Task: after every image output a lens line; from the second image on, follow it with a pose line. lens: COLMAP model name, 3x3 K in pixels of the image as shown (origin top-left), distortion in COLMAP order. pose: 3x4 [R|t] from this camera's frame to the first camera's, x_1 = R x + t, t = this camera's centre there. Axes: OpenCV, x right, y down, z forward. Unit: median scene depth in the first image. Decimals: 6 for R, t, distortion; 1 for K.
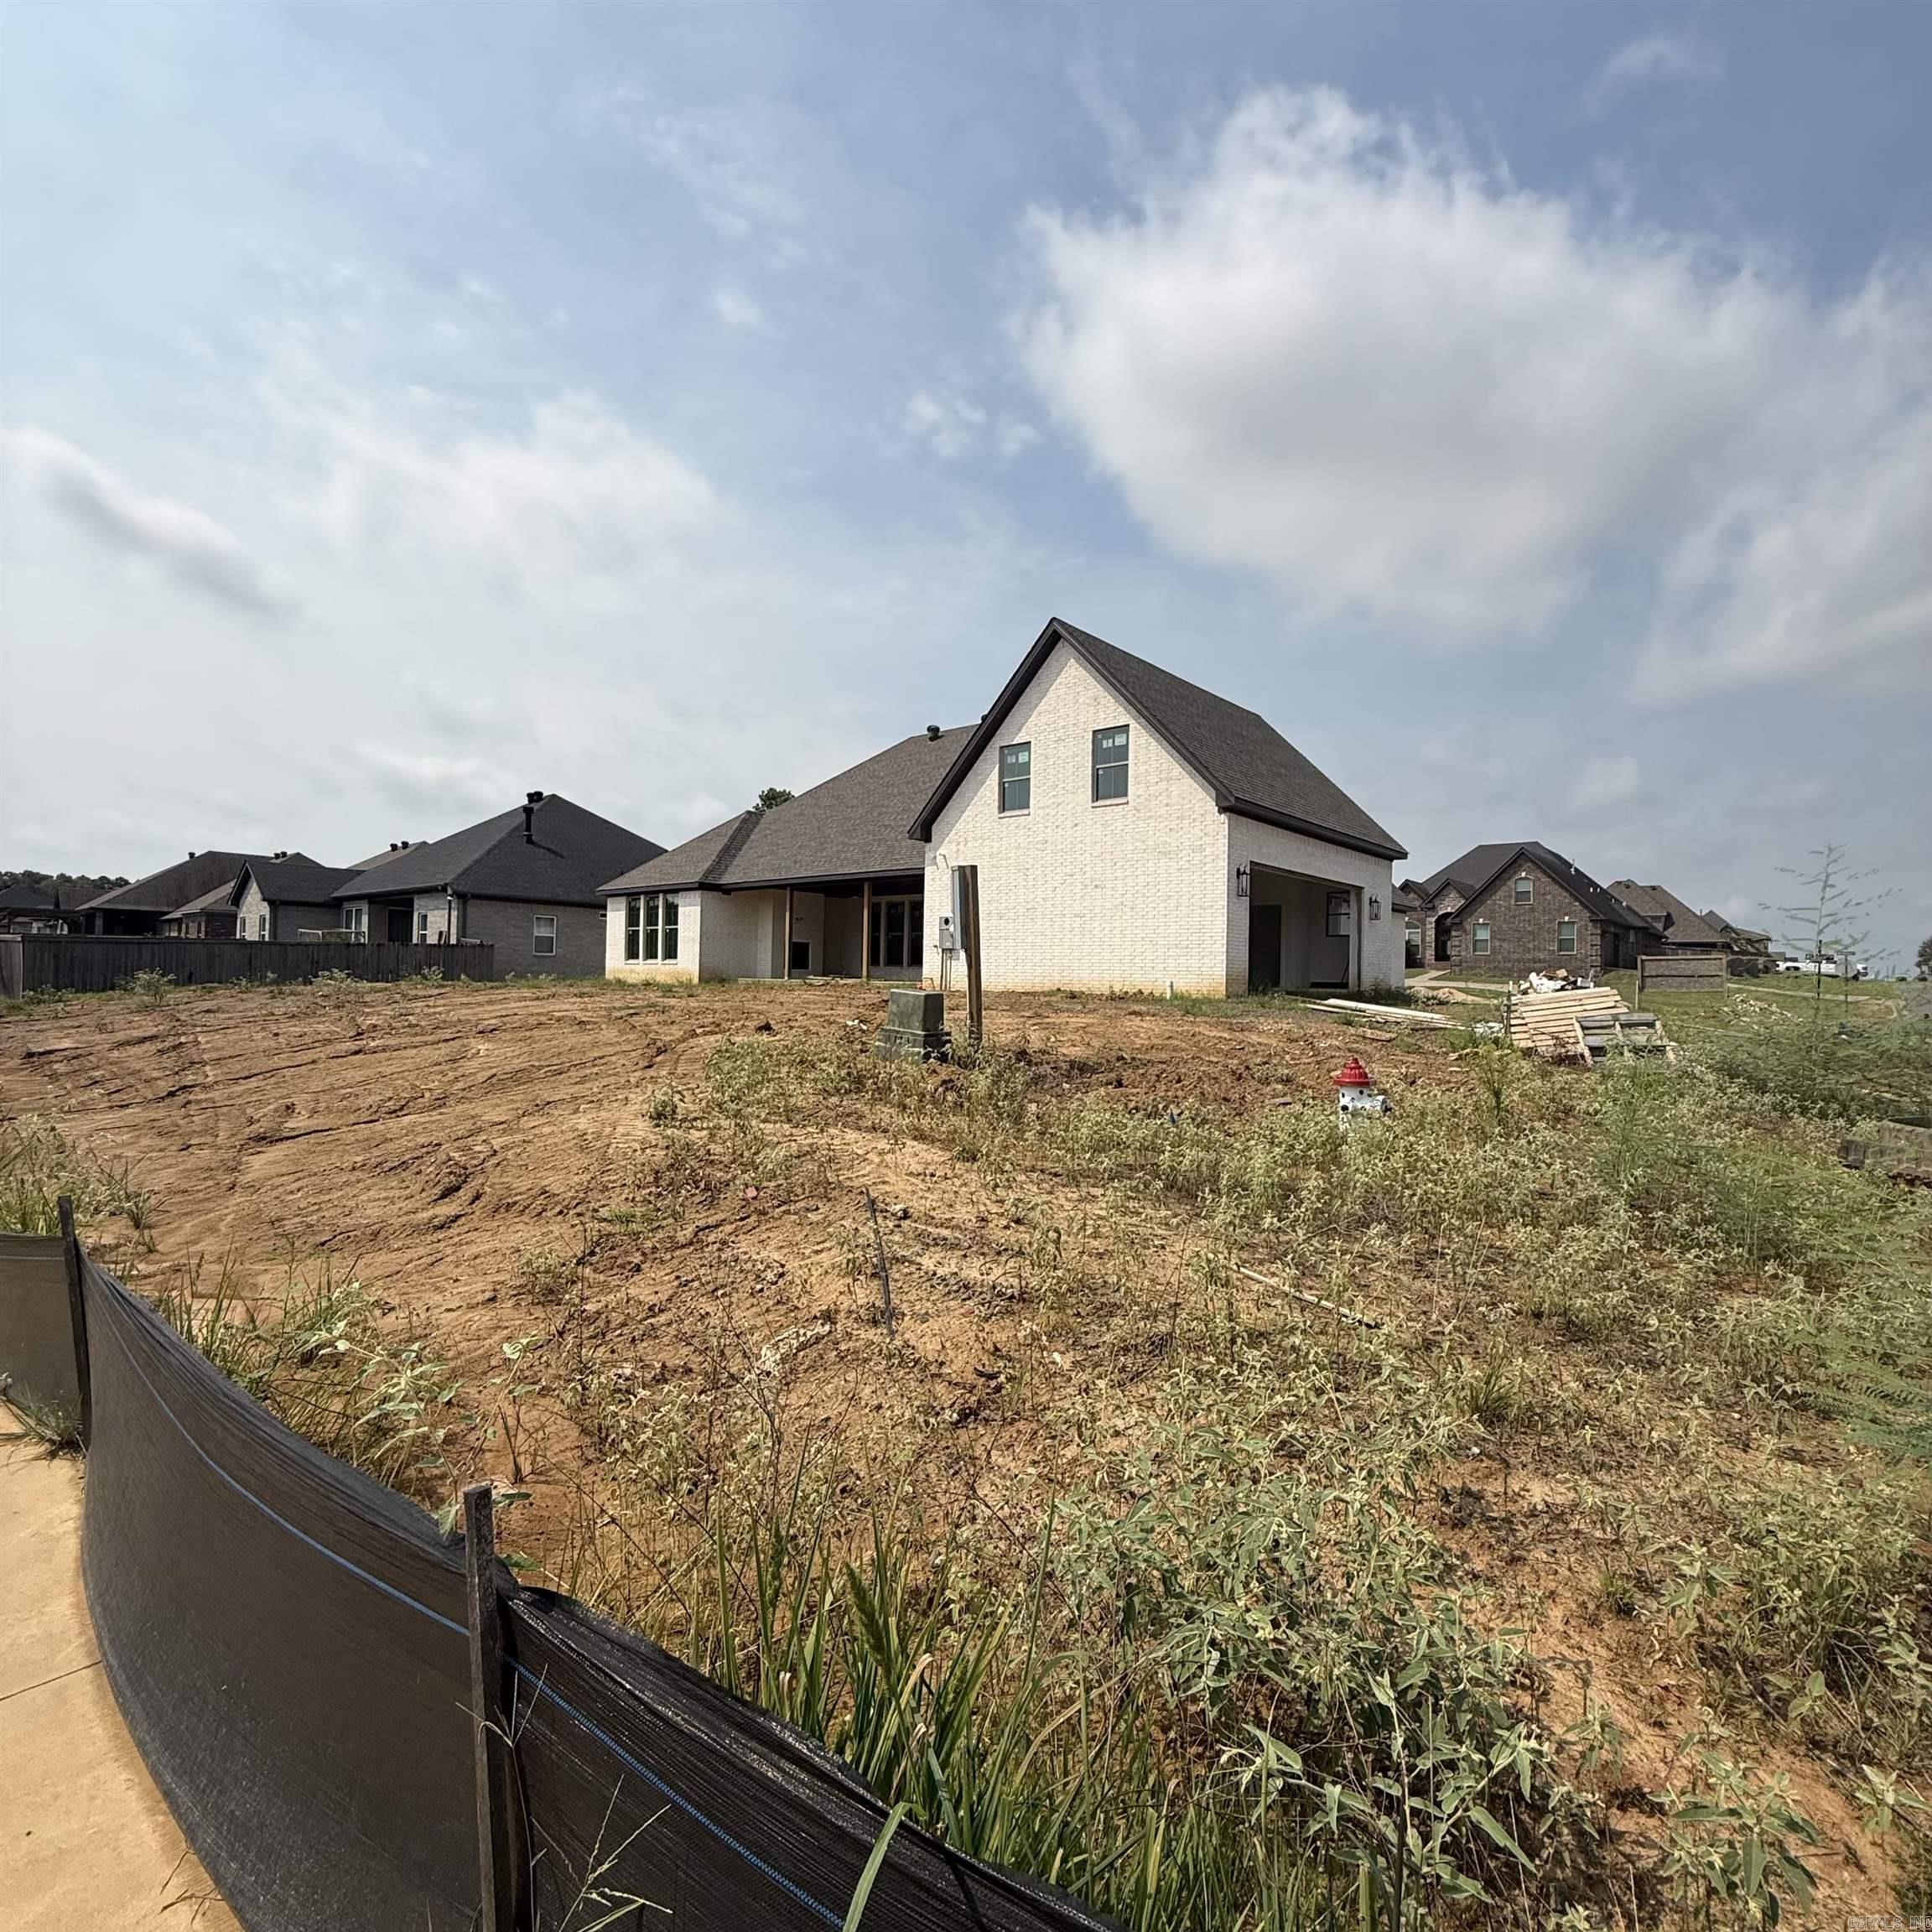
lens RADIAL K [[1010.6, 0, 966.0], [0, 1010.6, 966.0], [0, 0, 1]] dist [0.013723, -0.000253]
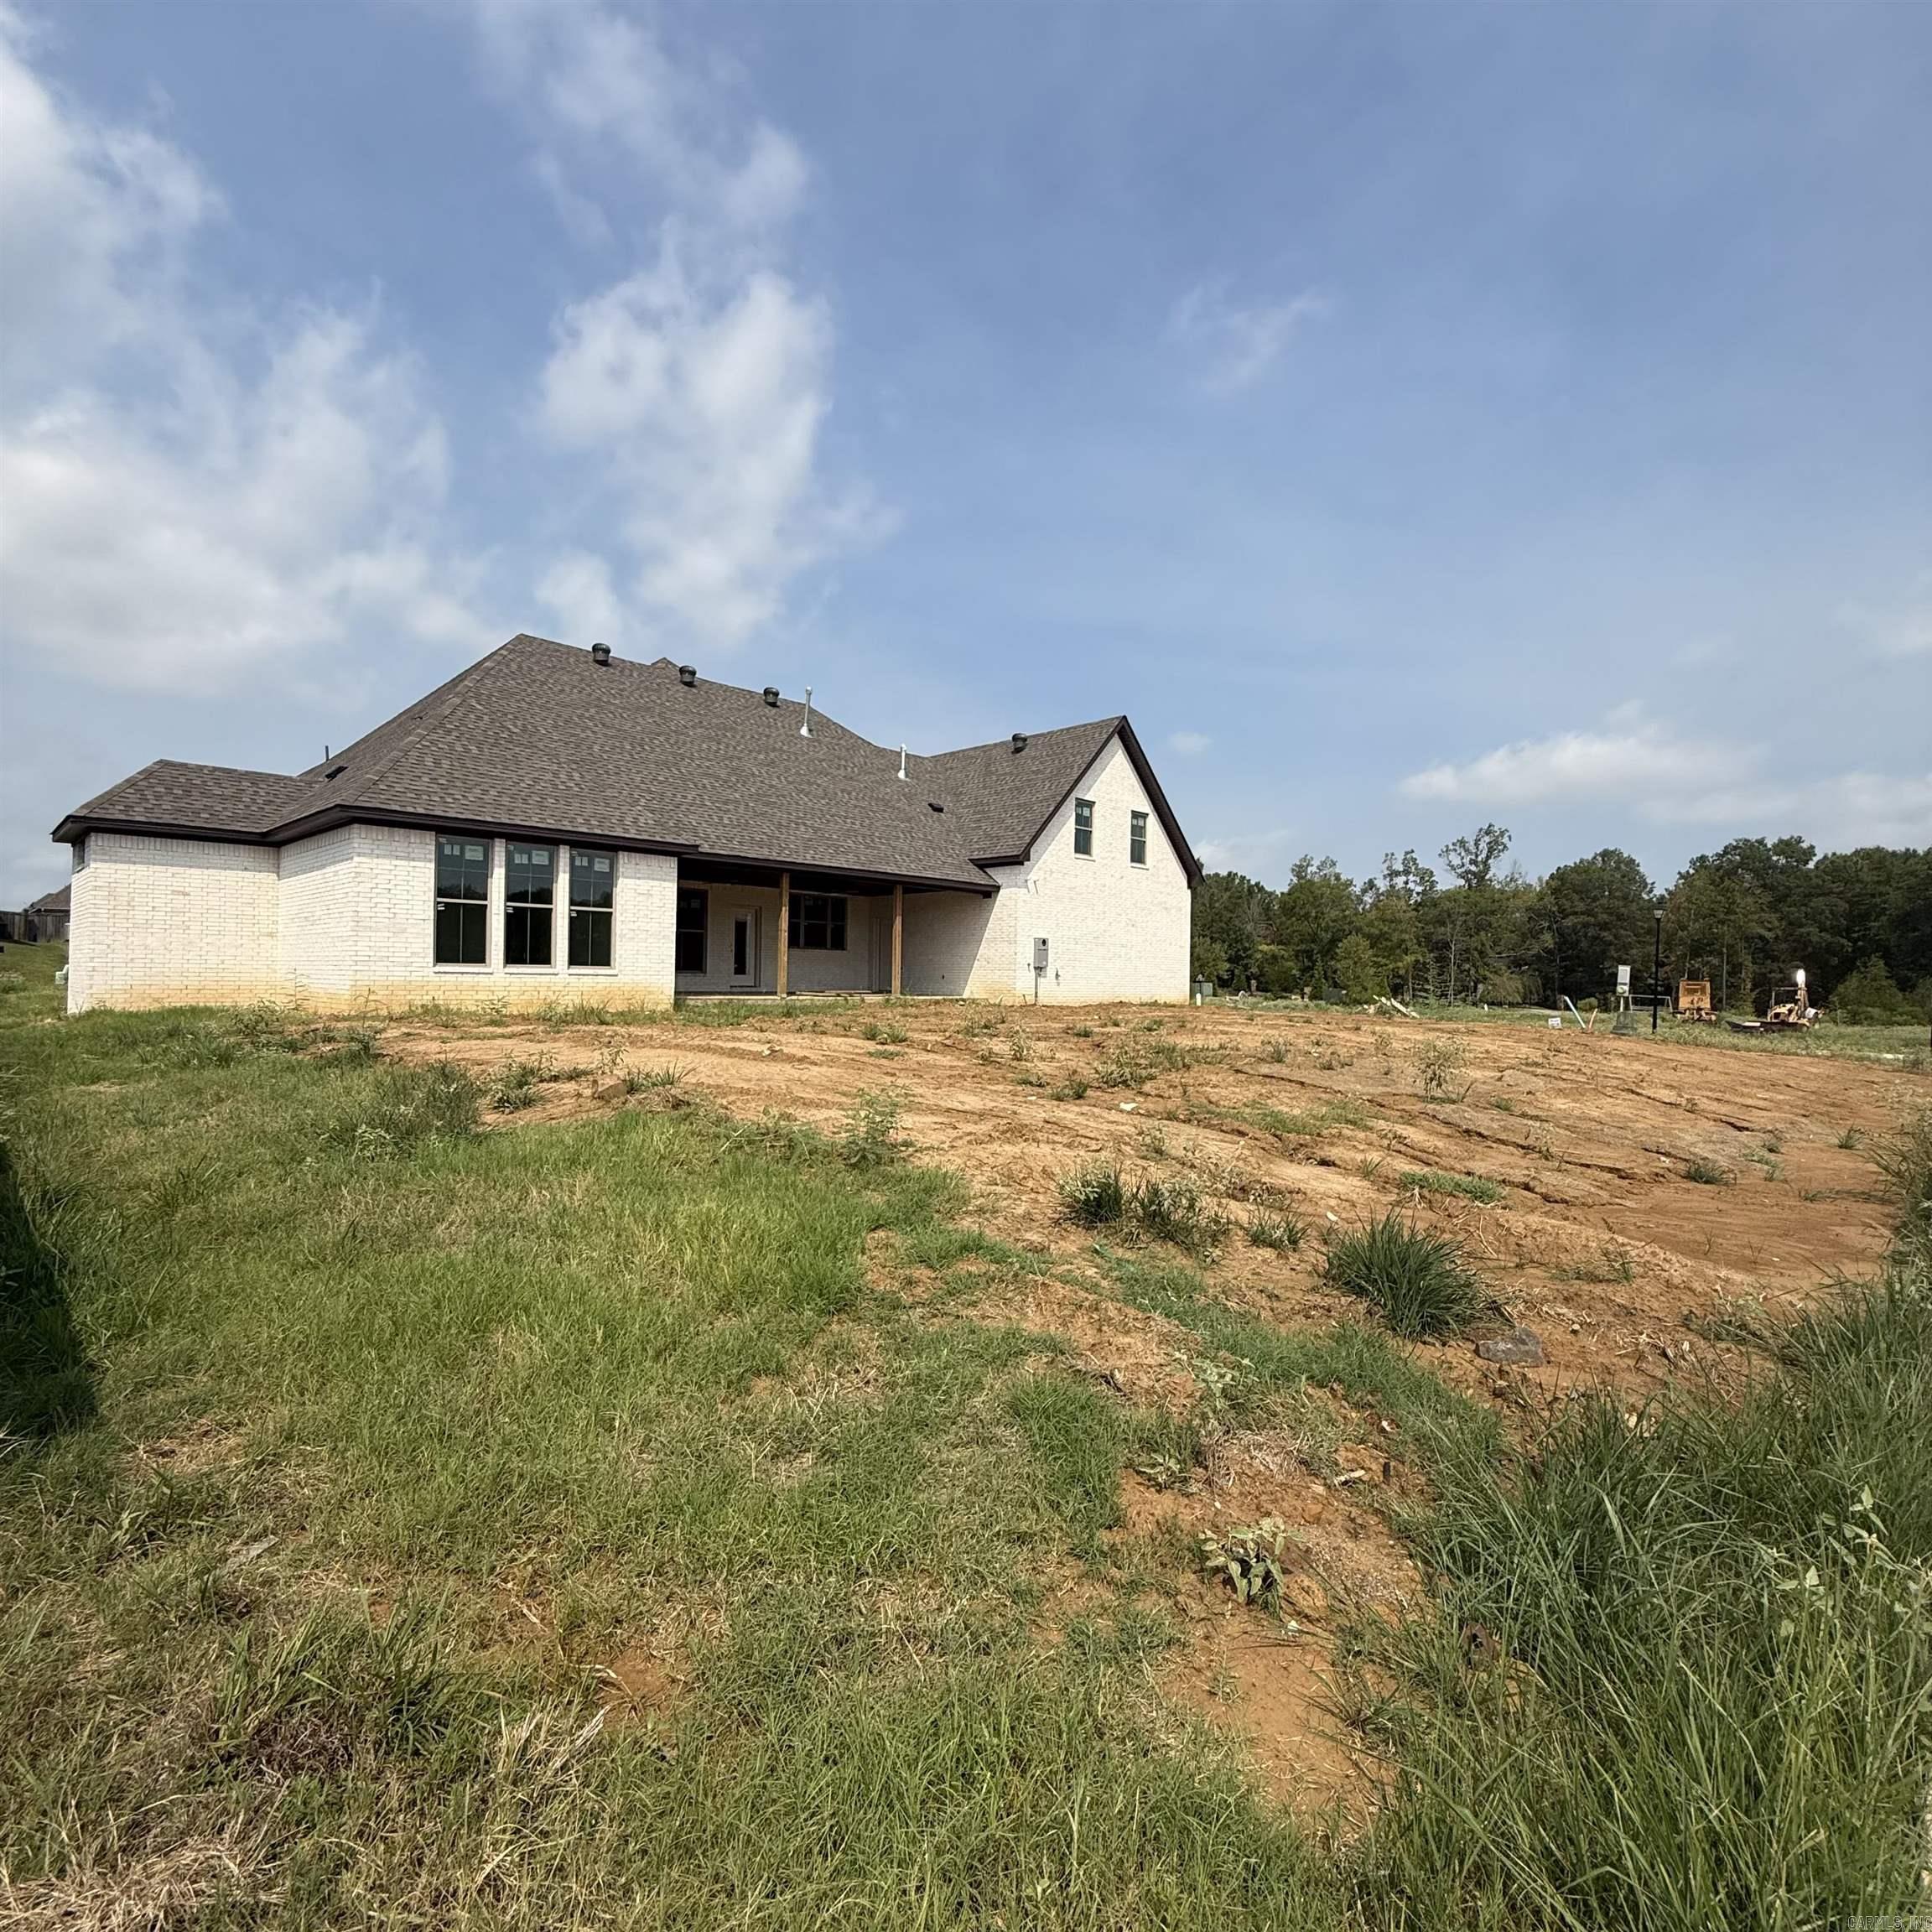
lens RADIAL K [[1010.6, 0, 966.0], [0, 1010.6, 966.0], [0, 0, 1]] dist [0.013723, -0.000253]
pose [[0.064282, -0.004382, 0.997922, -1.162466], [-0.029739, 0.999538, 0.006305, -0.023820], [-0.997489, -0.030082, 0.064122, 1.054098]]
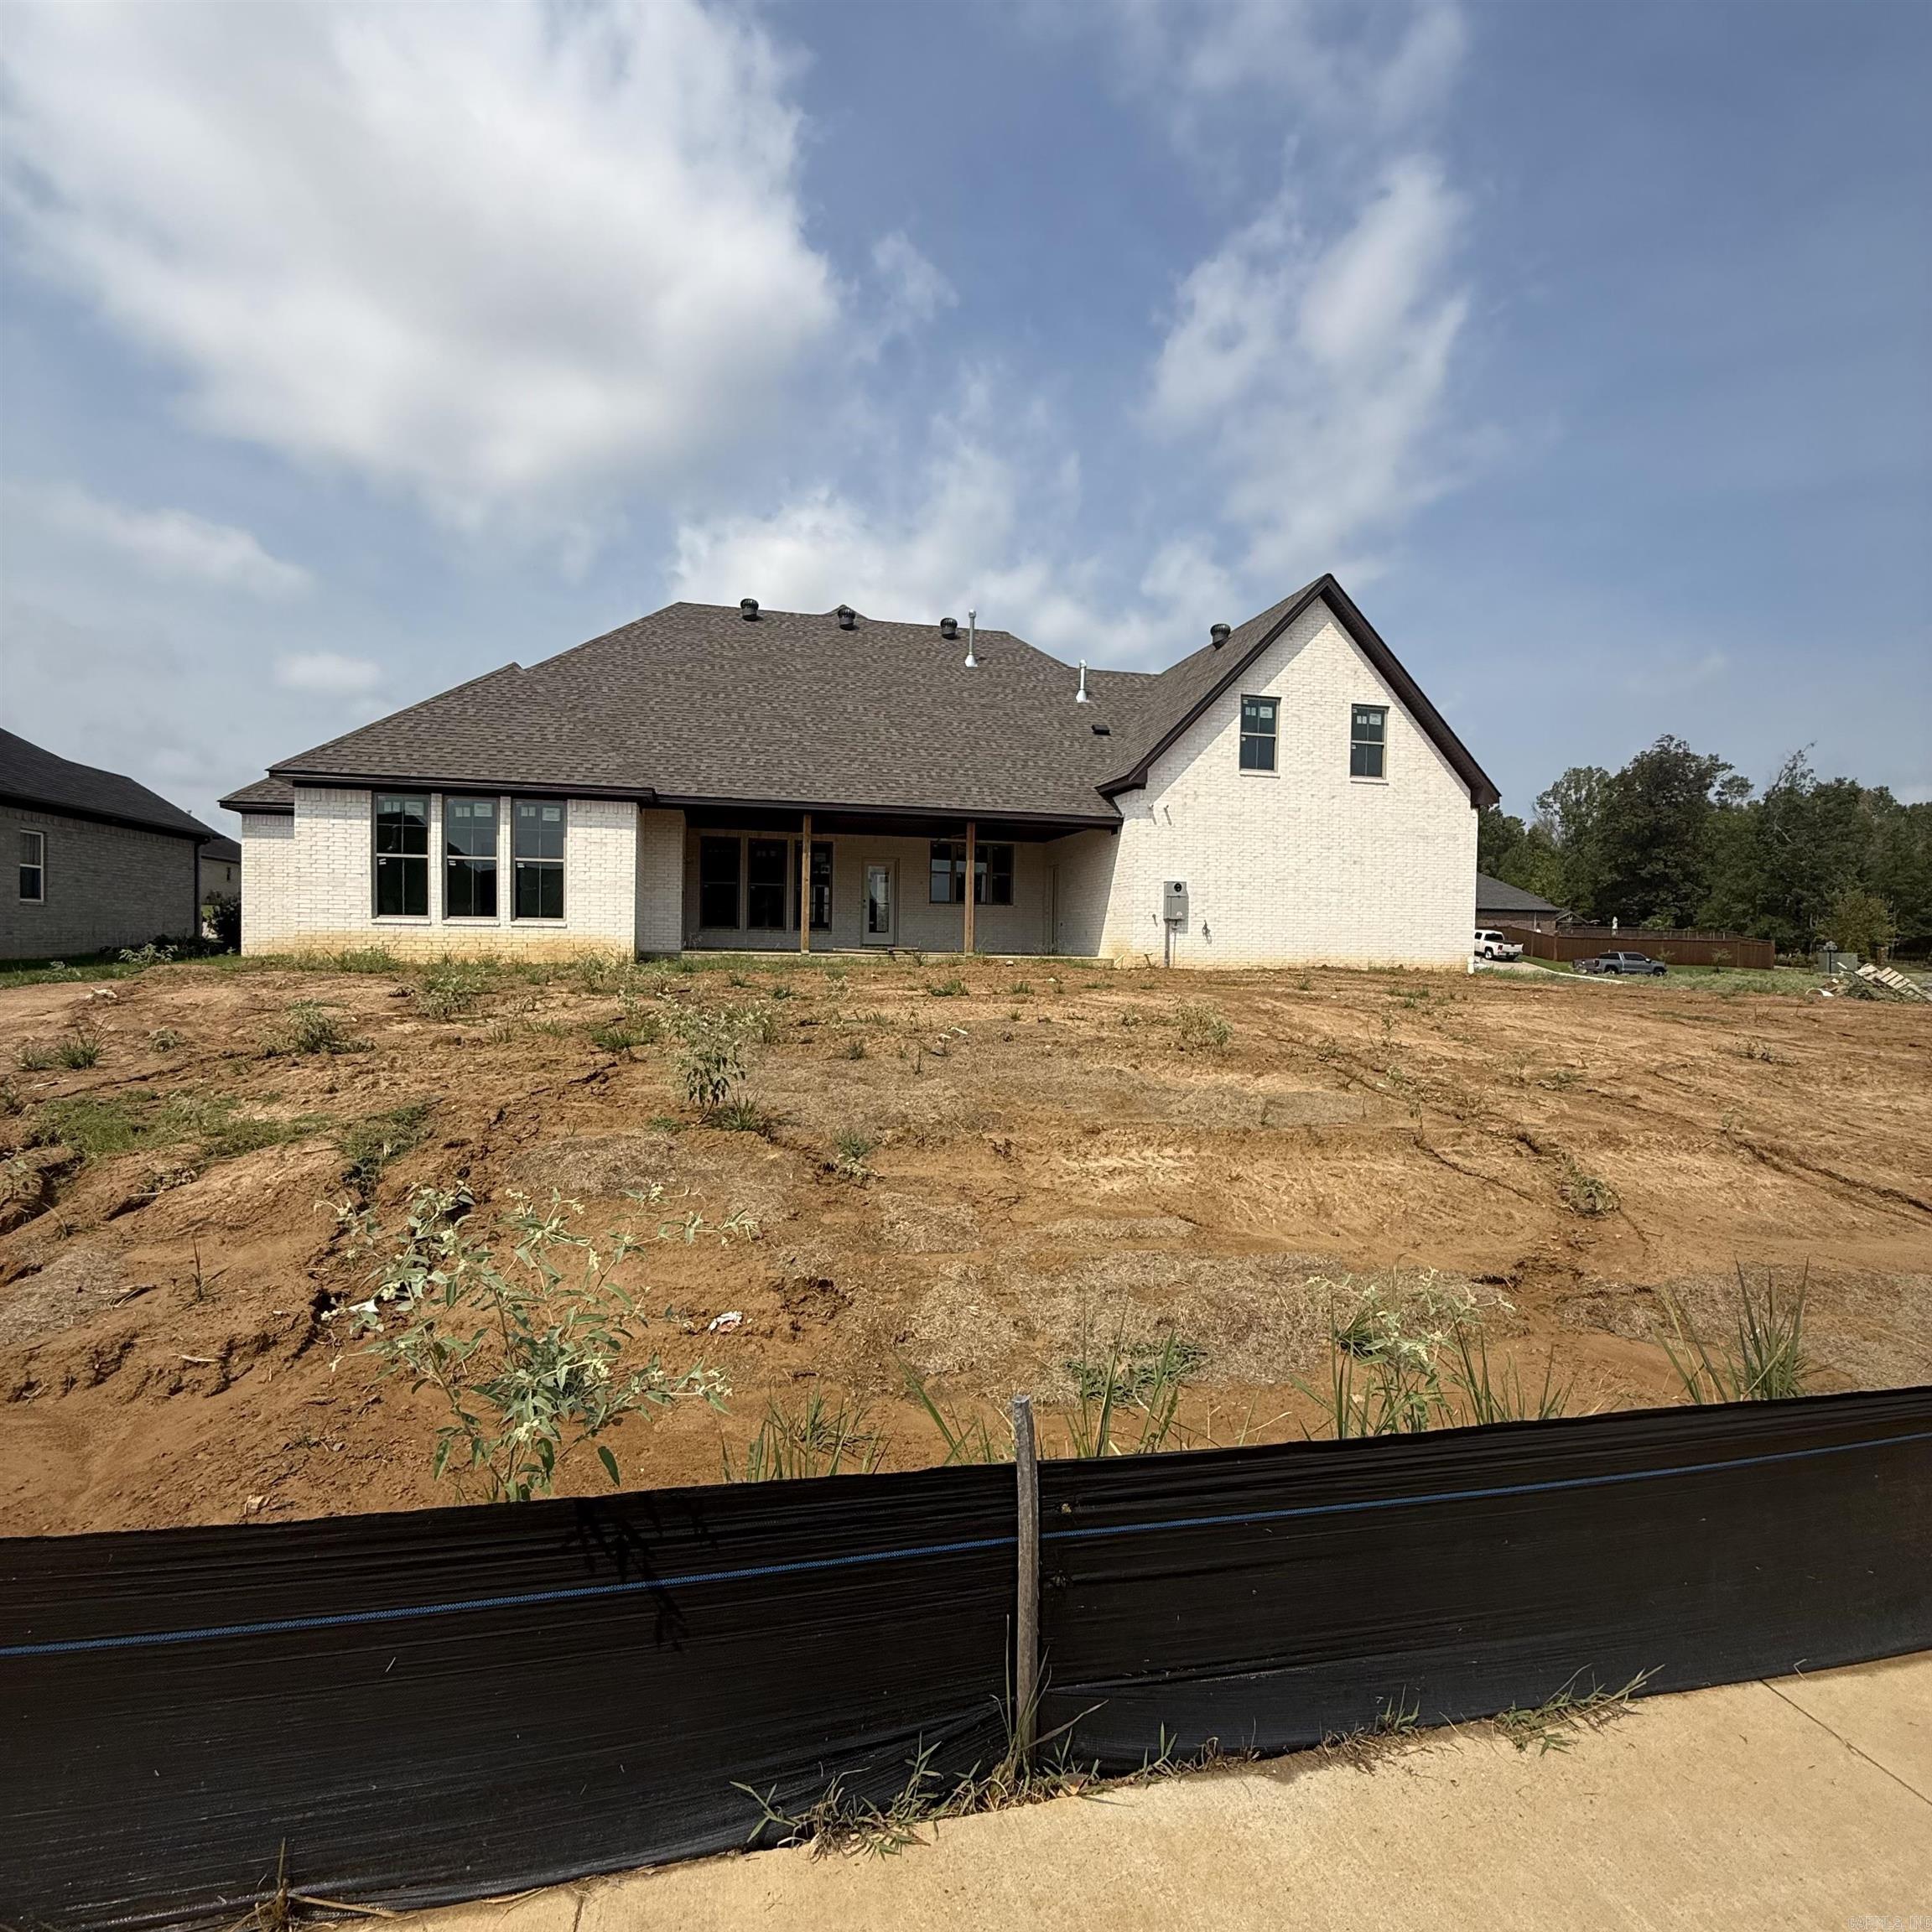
lens RADIAL K [[1010.6, 0, 966.0], [0, 1010.6, 966.0], [0, 0, 1]] dist [0.013723, -0.000253]
pose [[0.573576, -0.030922, 0.818568, -0.850709], [-0.018441, 0.998547, 0.050643, -0.018590], [-0.818945, -0.044143, 0.572172, 0.683351]]
